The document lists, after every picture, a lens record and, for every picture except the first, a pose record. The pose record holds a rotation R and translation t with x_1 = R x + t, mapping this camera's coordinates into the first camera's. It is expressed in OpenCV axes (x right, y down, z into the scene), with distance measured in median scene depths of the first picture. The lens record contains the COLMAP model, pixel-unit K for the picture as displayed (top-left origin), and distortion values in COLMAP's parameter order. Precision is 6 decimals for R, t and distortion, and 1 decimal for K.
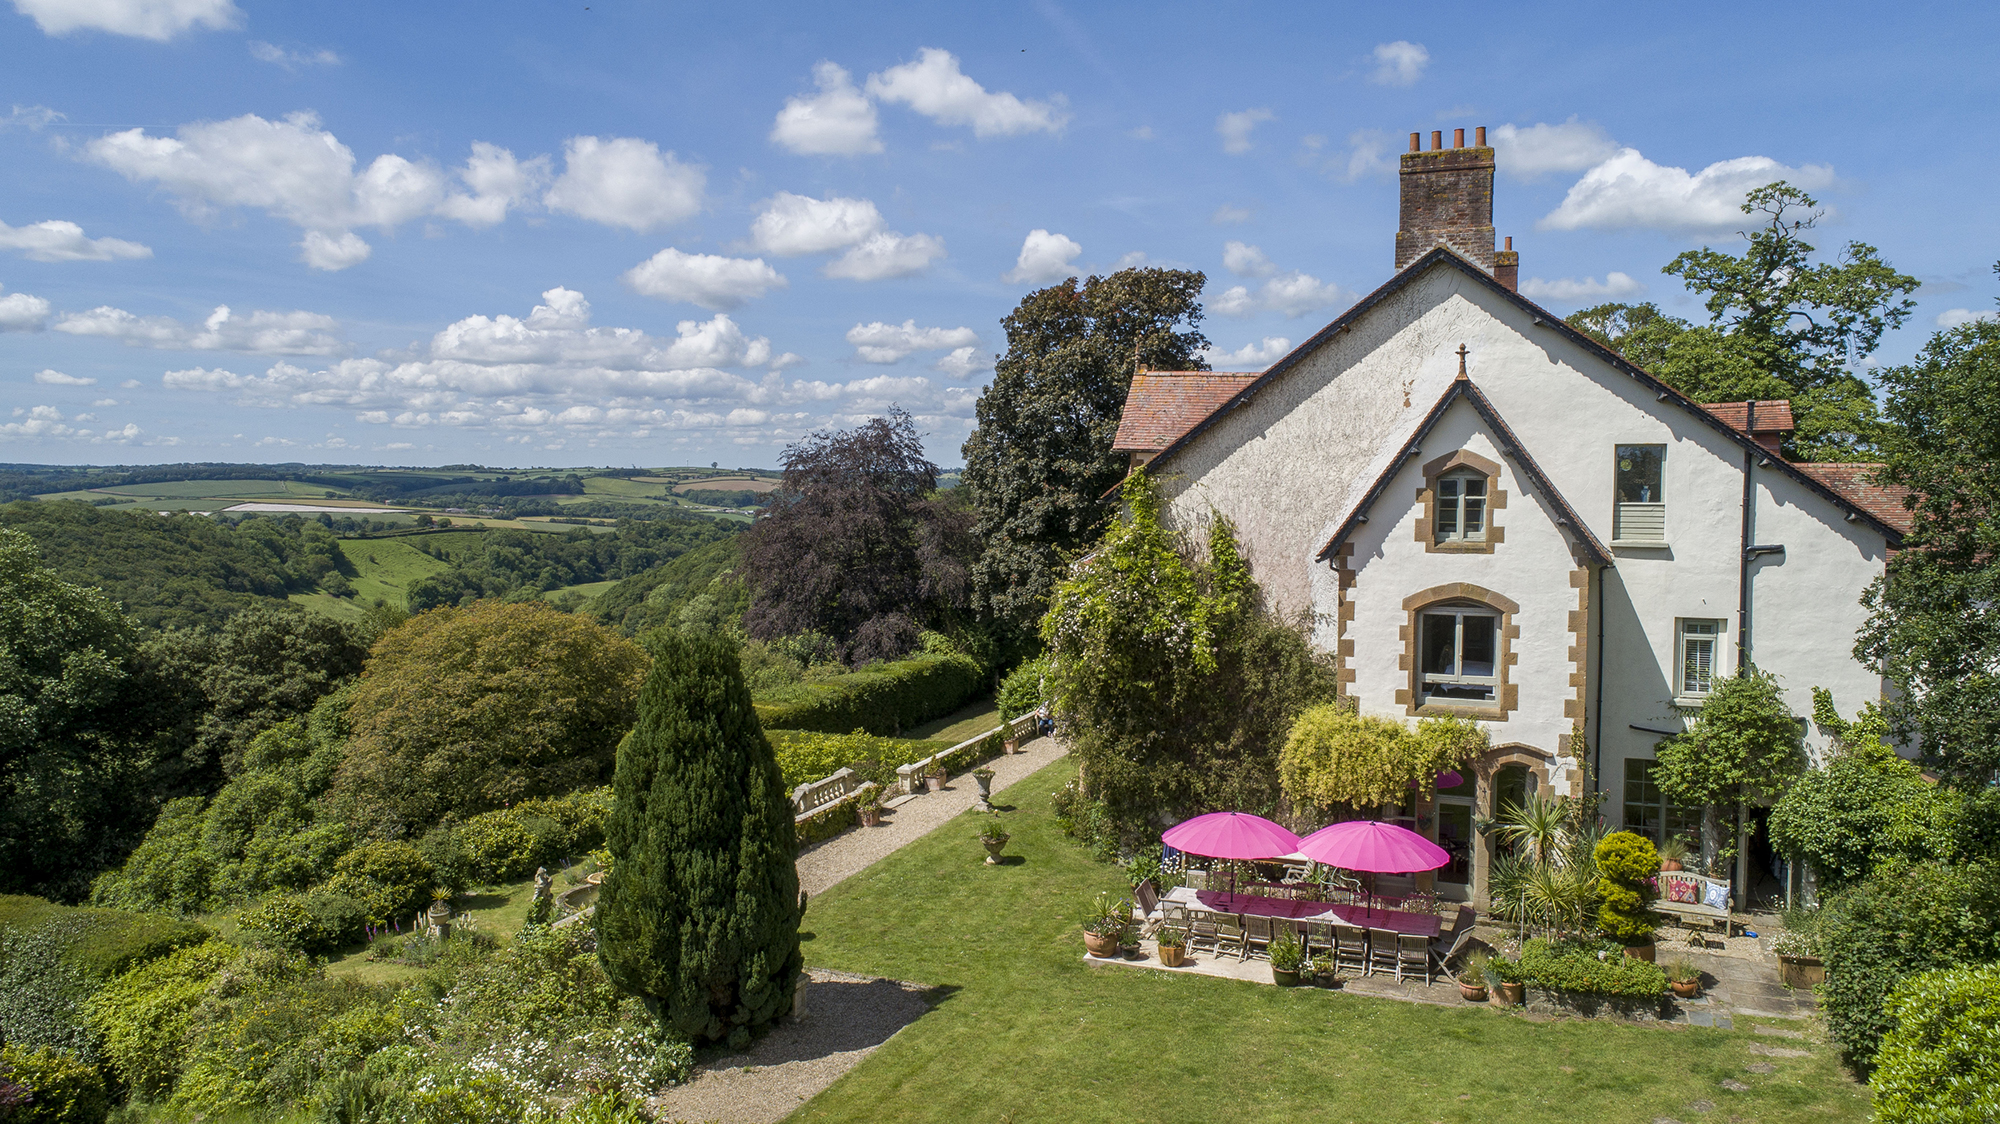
lens RADIAL K [[1328.5, 0, 1012.5], [0, 1328.5, 579.5], [0, 0, 1]] dist [-0.024139, -0.000604]
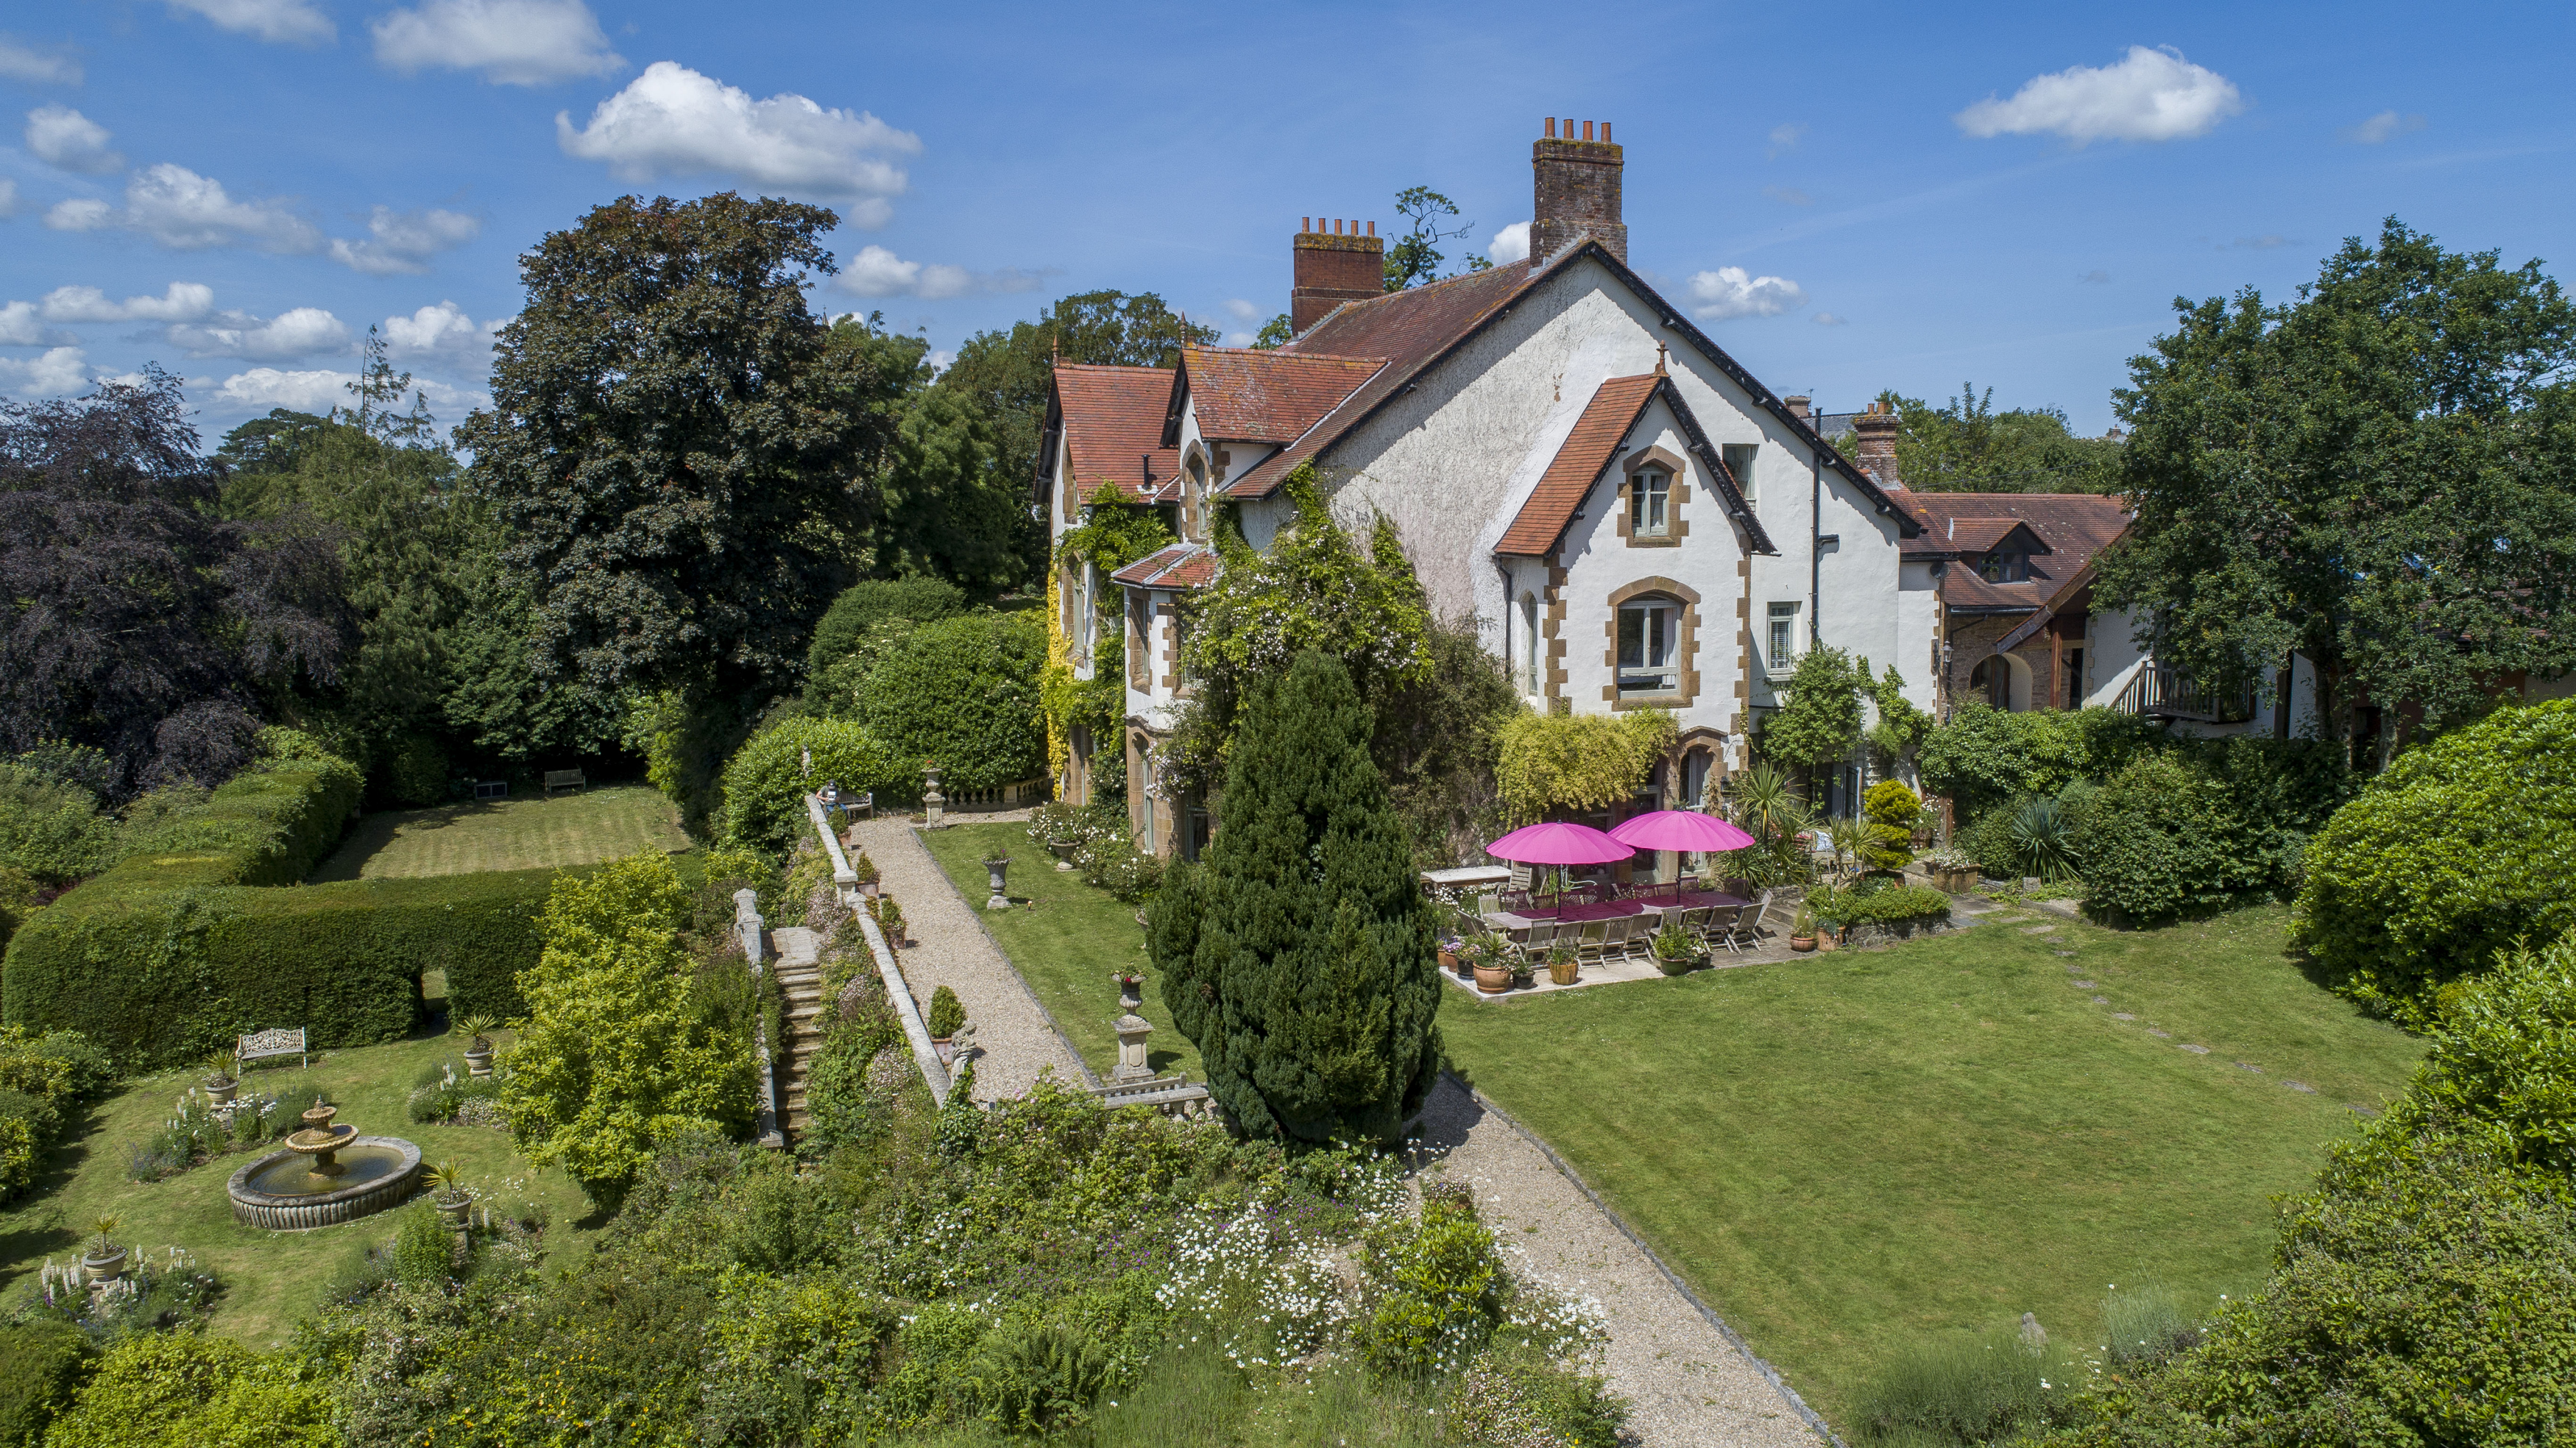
lens RADIAL K [[1711.3, 0, 1305.4], [0, 1711.3, 704.6], [0, 0, 1]] dist [-0.024139, -0.000604]
pose [[0.726218, -0.080270, 0.682762, -0.761058], [0.049376, 0.996685, 0.064658, 0.002662], [-0.685689, -0.013244, 0.727774, 0.219321]]
